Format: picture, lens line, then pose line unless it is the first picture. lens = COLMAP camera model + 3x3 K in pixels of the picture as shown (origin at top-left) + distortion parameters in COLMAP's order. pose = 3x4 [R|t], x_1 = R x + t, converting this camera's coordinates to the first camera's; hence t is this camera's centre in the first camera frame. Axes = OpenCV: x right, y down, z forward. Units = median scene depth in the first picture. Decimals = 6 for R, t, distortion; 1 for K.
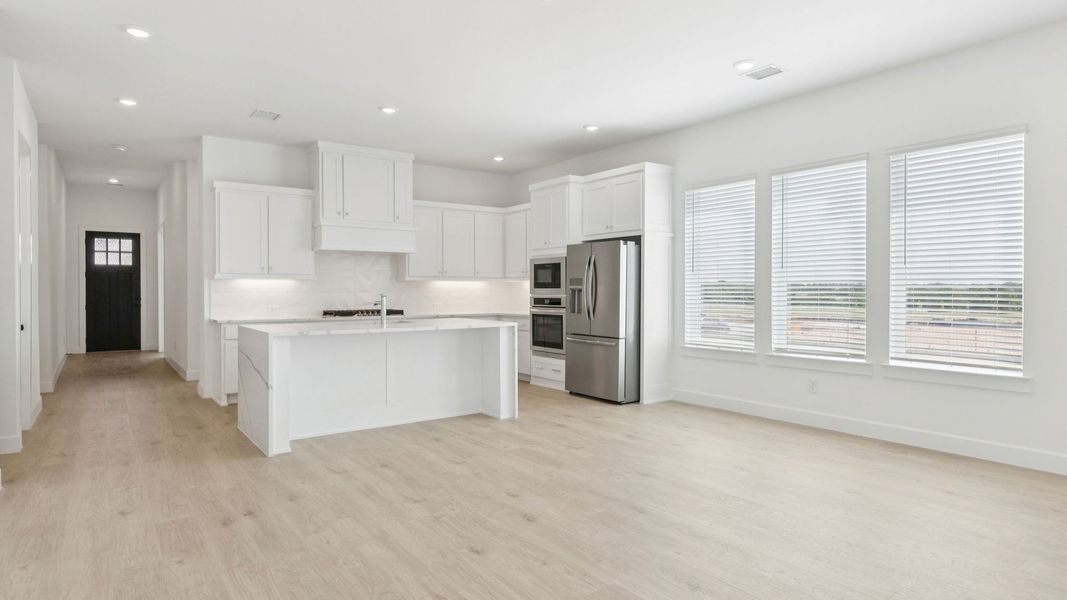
lens RADIAL K [[590.6, 0, 533.5], [0, 590.6, 300.0], [0, 0, 1]] dist [-0.018744, -0.000122]
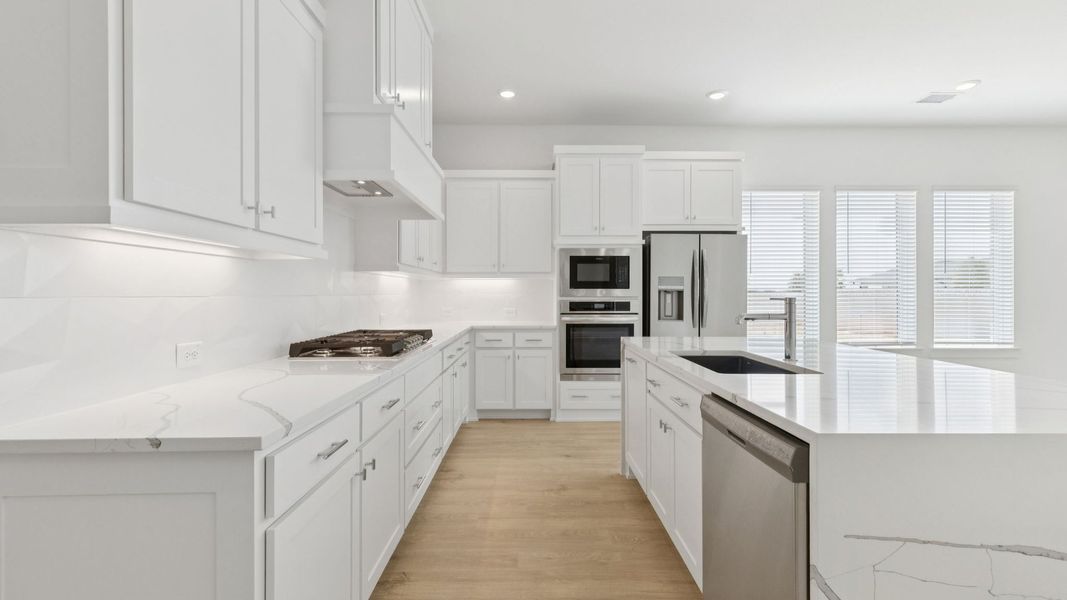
lens RADIAL K [[488.7, 0, 546.6], [0, 488.7, 298.6], [0, 0, 1]] dist [0.008899, -0.000129]
pose [[0.575157, -0.008392, 0.818000, -0.544813], [0.012681, 0.999919, 0.001342, -0.009476], [-0.817945, 0.009601, 0.575216, 0.722356]]
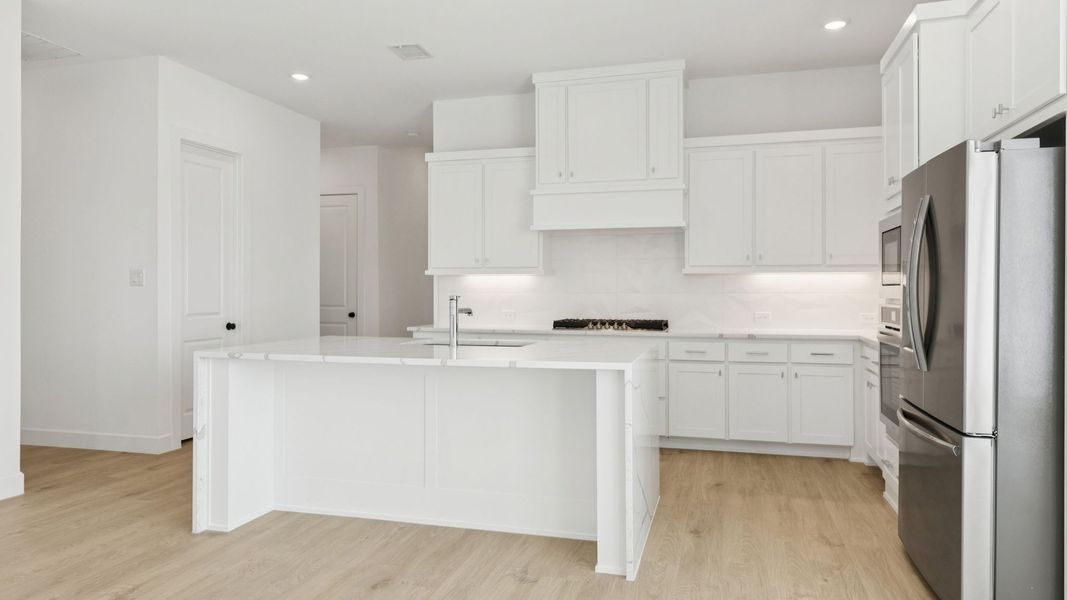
lens RADIAL K [[681.4, 0, 535.4], [0, 681.4, 287.0], [0, 0, 1]] dist [0.024687, -0.000525]
pose [[0.618093, -0.002756, -0.786100, 0.264856], [-0.012161, 0.999841, -0.013067, -0.008778], [0.786011, 0.017637, 0.617961, 0.497719]]
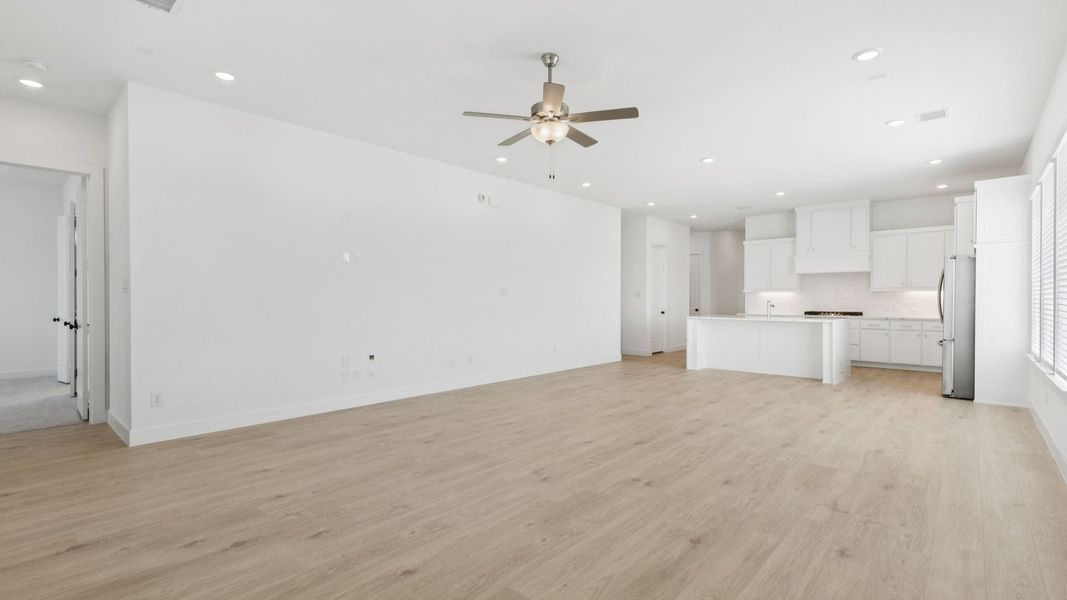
lens RADIAL K [[488.7, 0, 546.6], [0, 488.7, 298.6], [0, 0, 1]] dist [0.008899, -0.000129]
pose [[0.222891, -0.000111, -0.974843, 0.803432], [-0.016528, 0.999856, -0.003892, 0.000896], [0.974703, 0.016980, 0.222857, 0.017960]]
